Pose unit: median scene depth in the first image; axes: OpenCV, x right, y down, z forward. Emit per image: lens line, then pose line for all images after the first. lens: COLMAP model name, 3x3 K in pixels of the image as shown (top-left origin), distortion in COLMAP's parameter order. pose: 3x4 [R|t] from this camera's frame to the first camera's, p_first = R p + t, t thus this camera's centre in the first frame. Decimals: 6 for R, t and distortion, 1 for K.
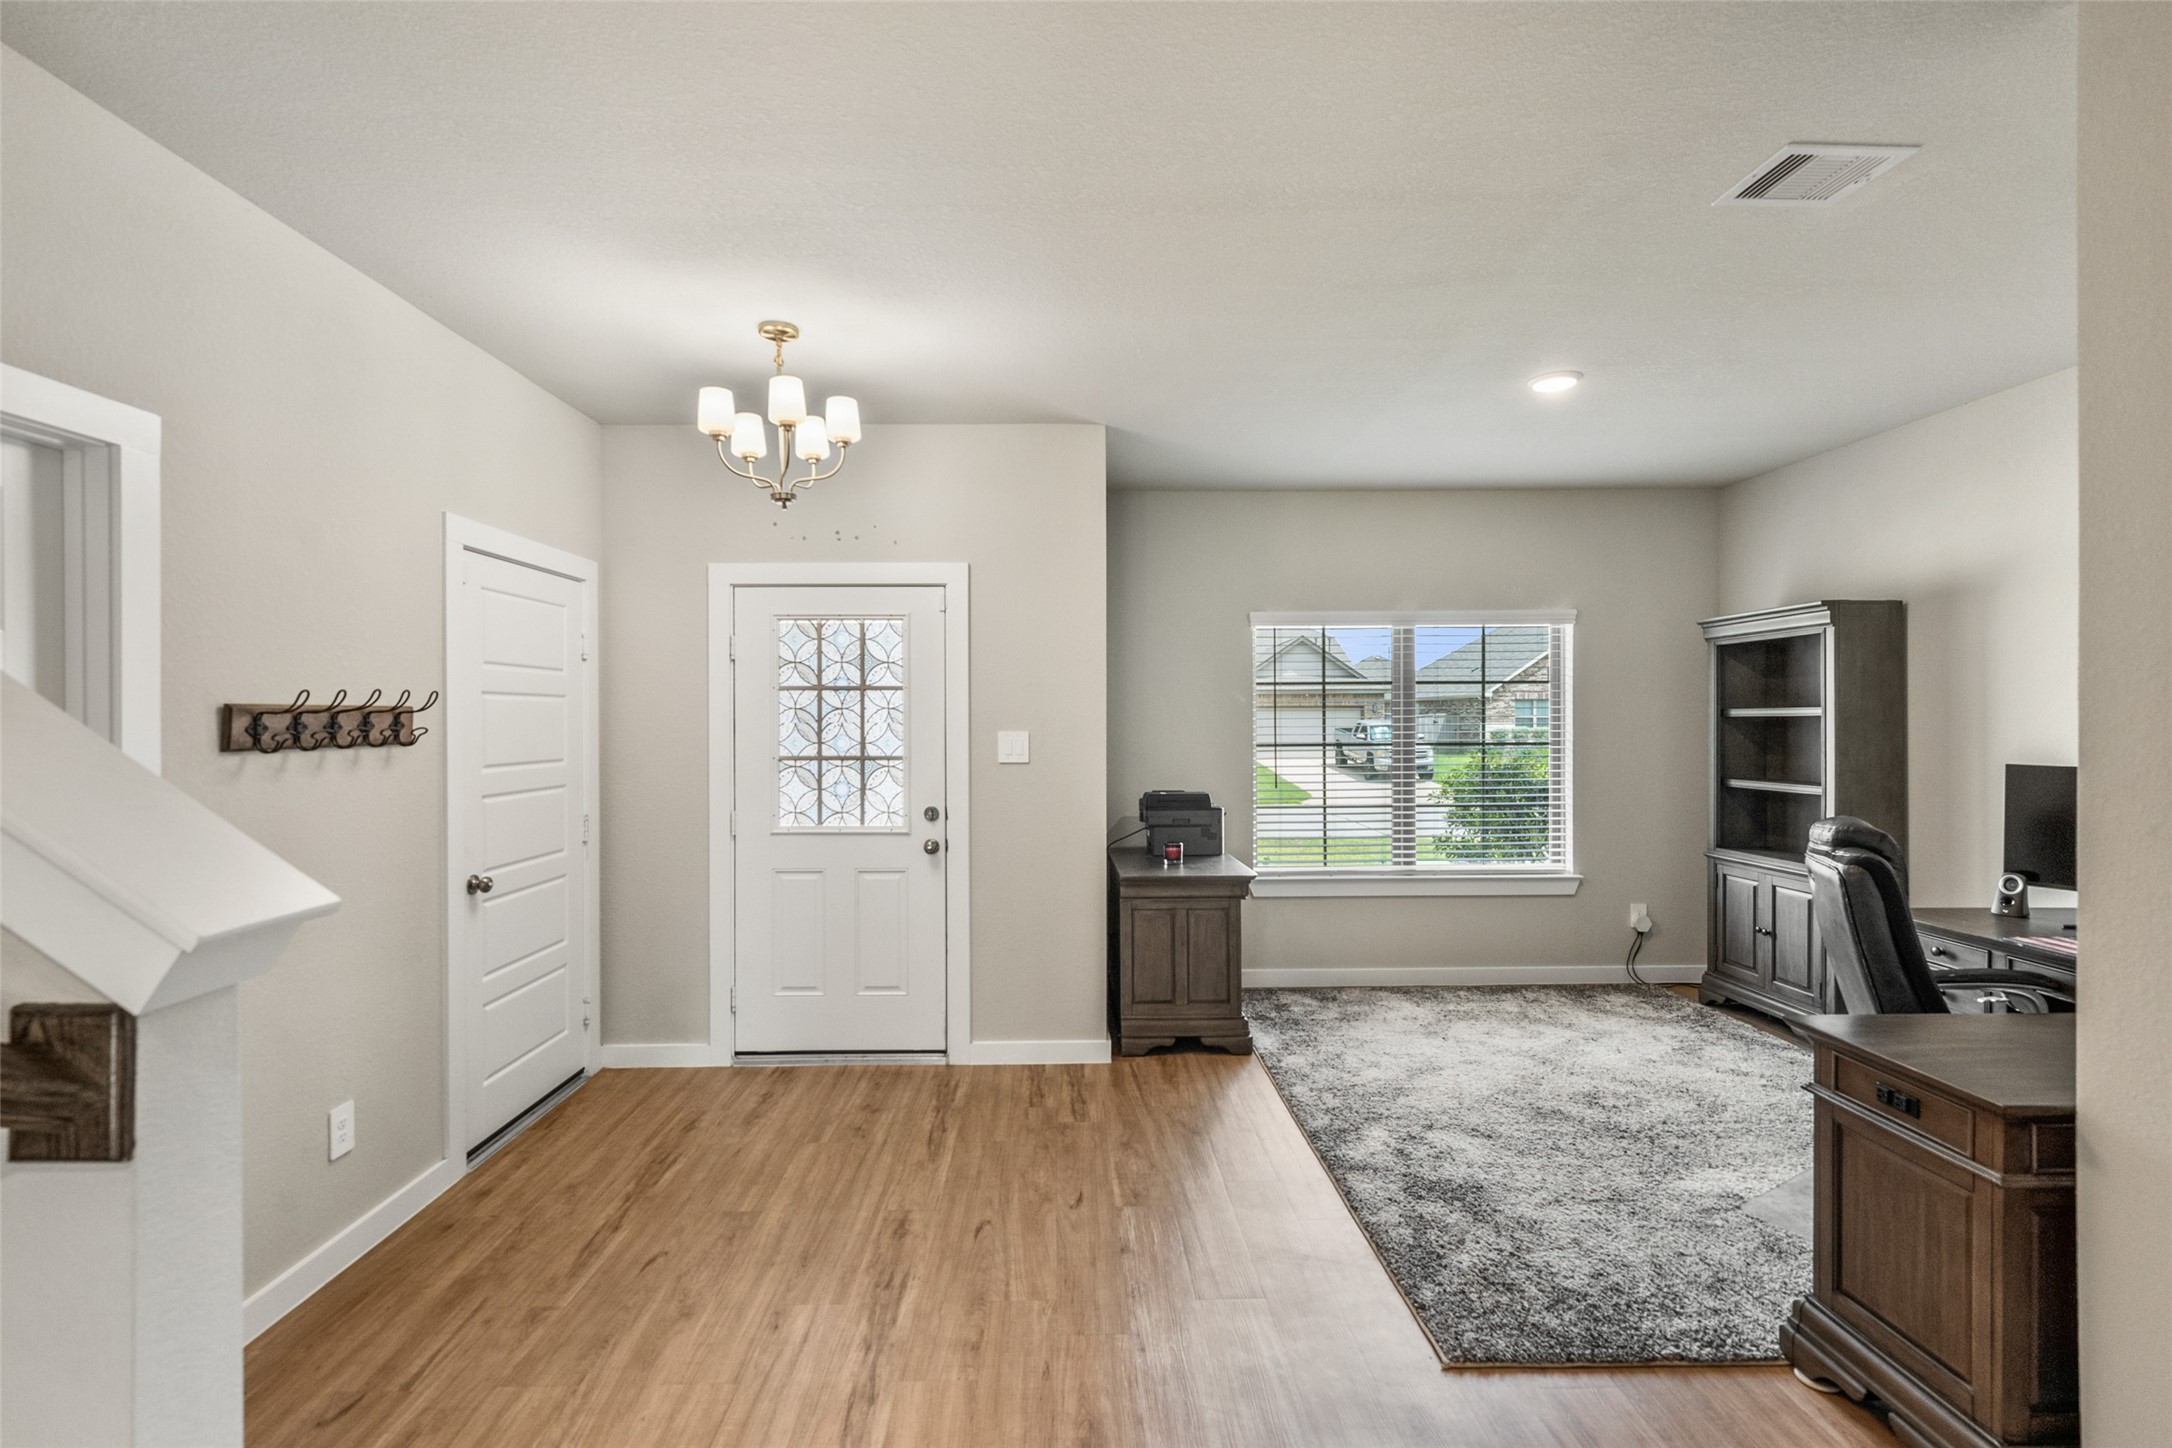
lens RADIAL K [[954.0, 0, 1078.2], [0, 954.0, 727.1], [0, 0, 1]] dist [-0.001854, -0.000098]
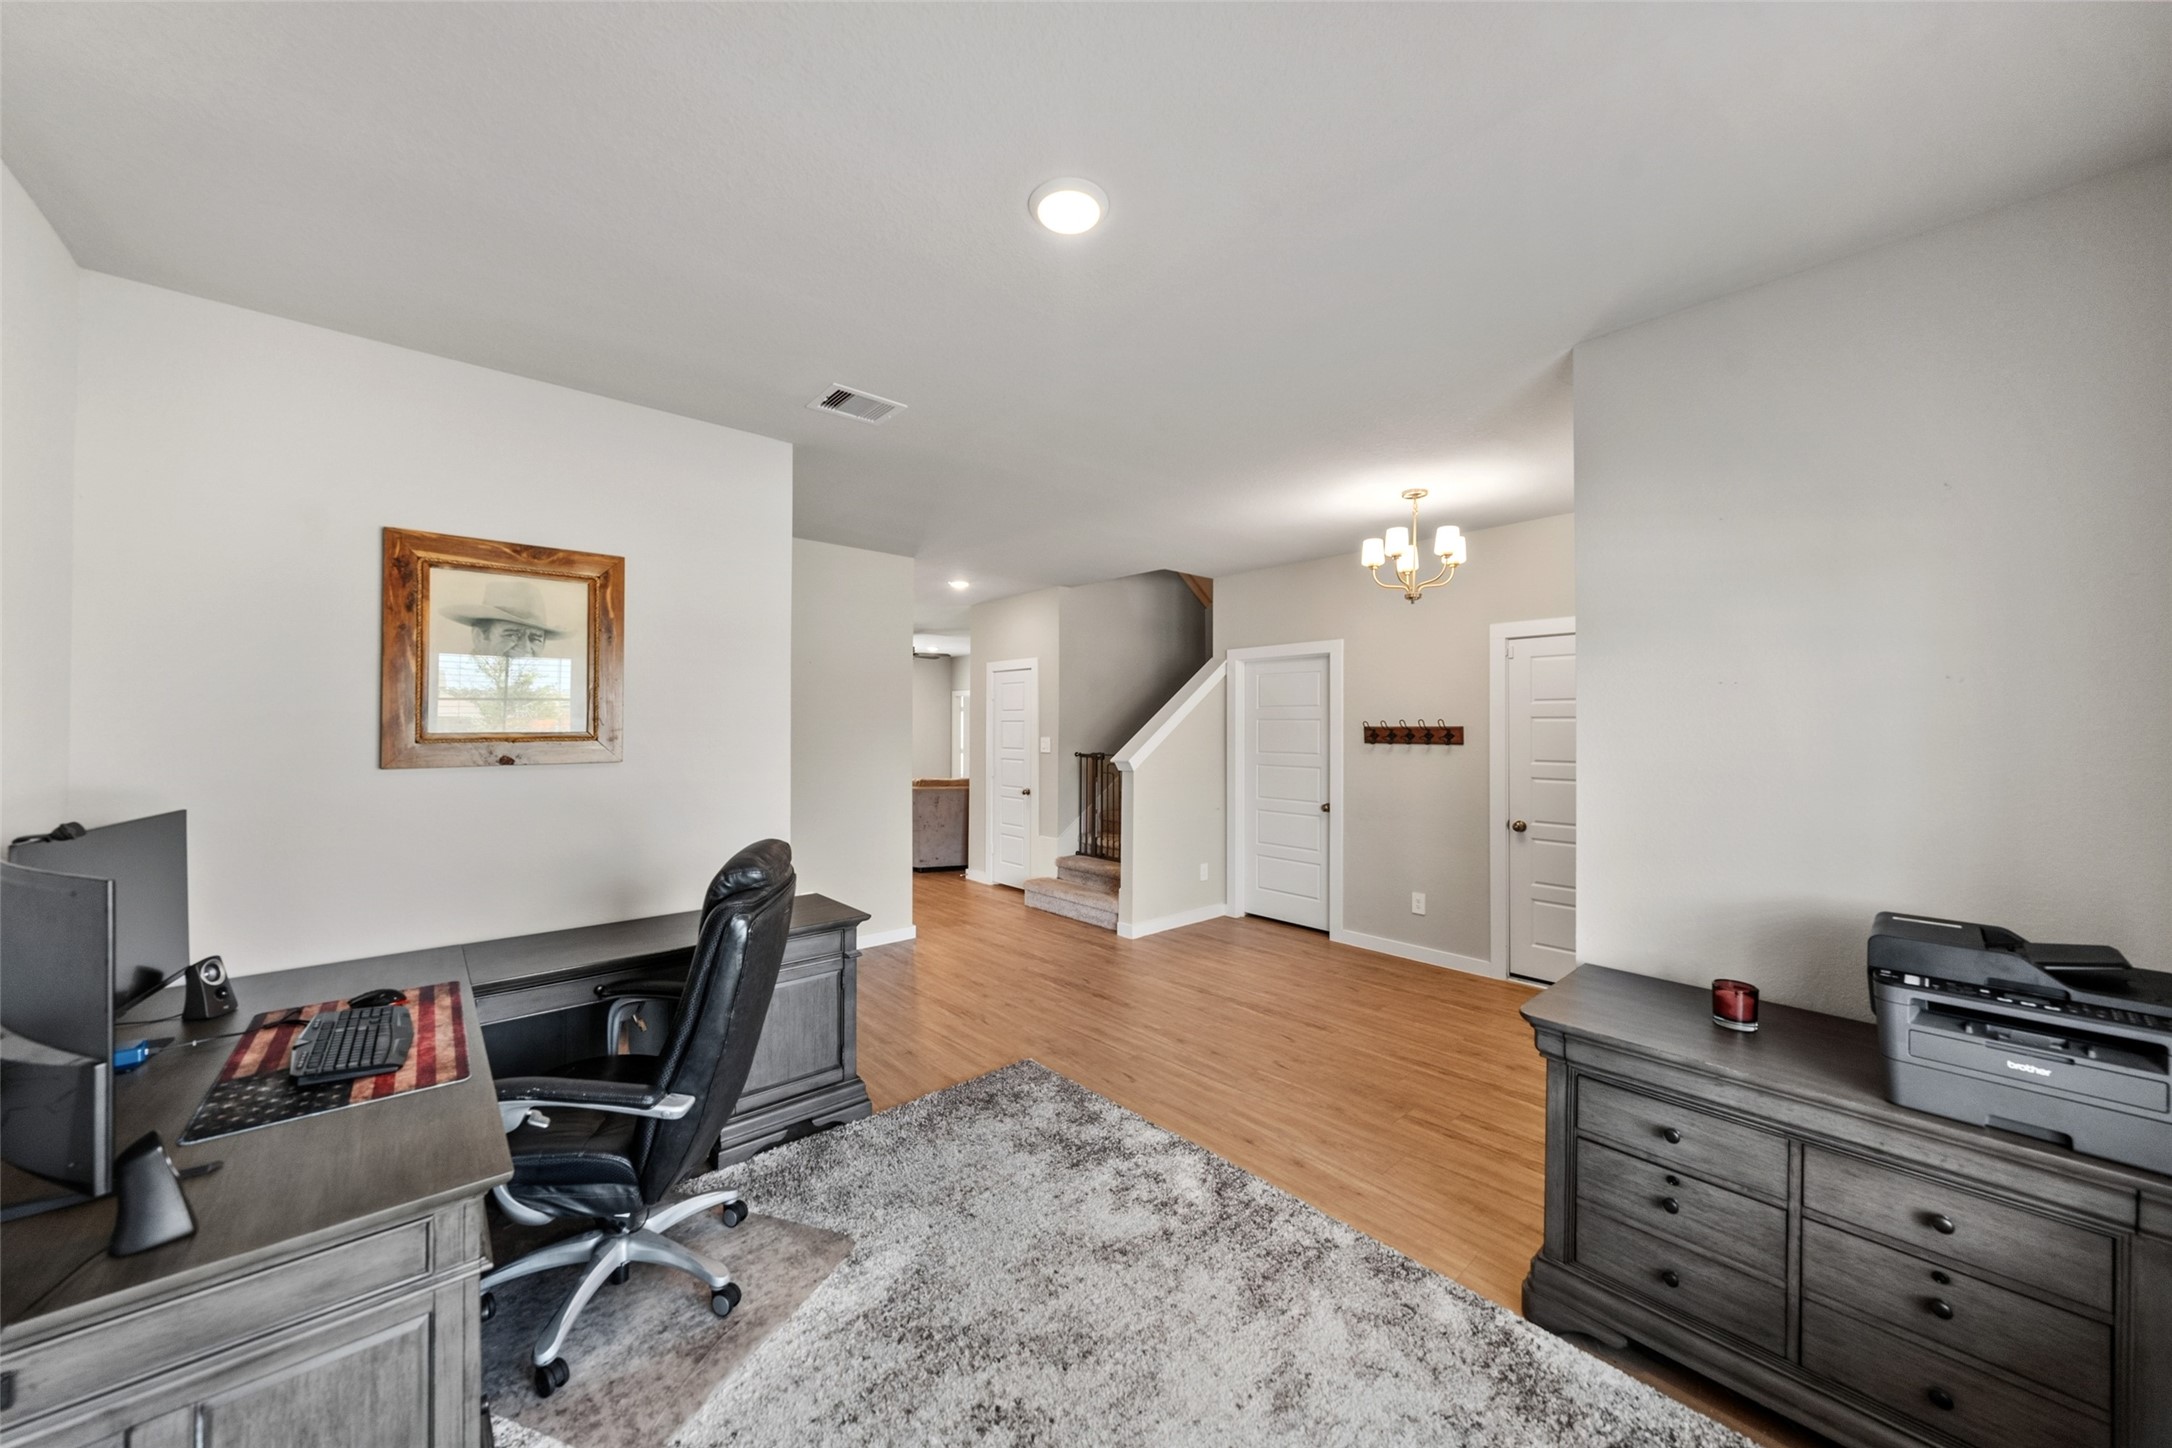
lens RADIAL K [[759.1, 0, 1077.0], [0, 759.1, 723.2], [0, 0, 1]] dist [0.001410, -0.000194]
pose [[-0.762557, -0.001494, -0.646919, 0.974200], [-0.007552, 0.999950, 0.006593, -0.031809], [0.646877, 0.009913, -0.762530, 1.649829]]
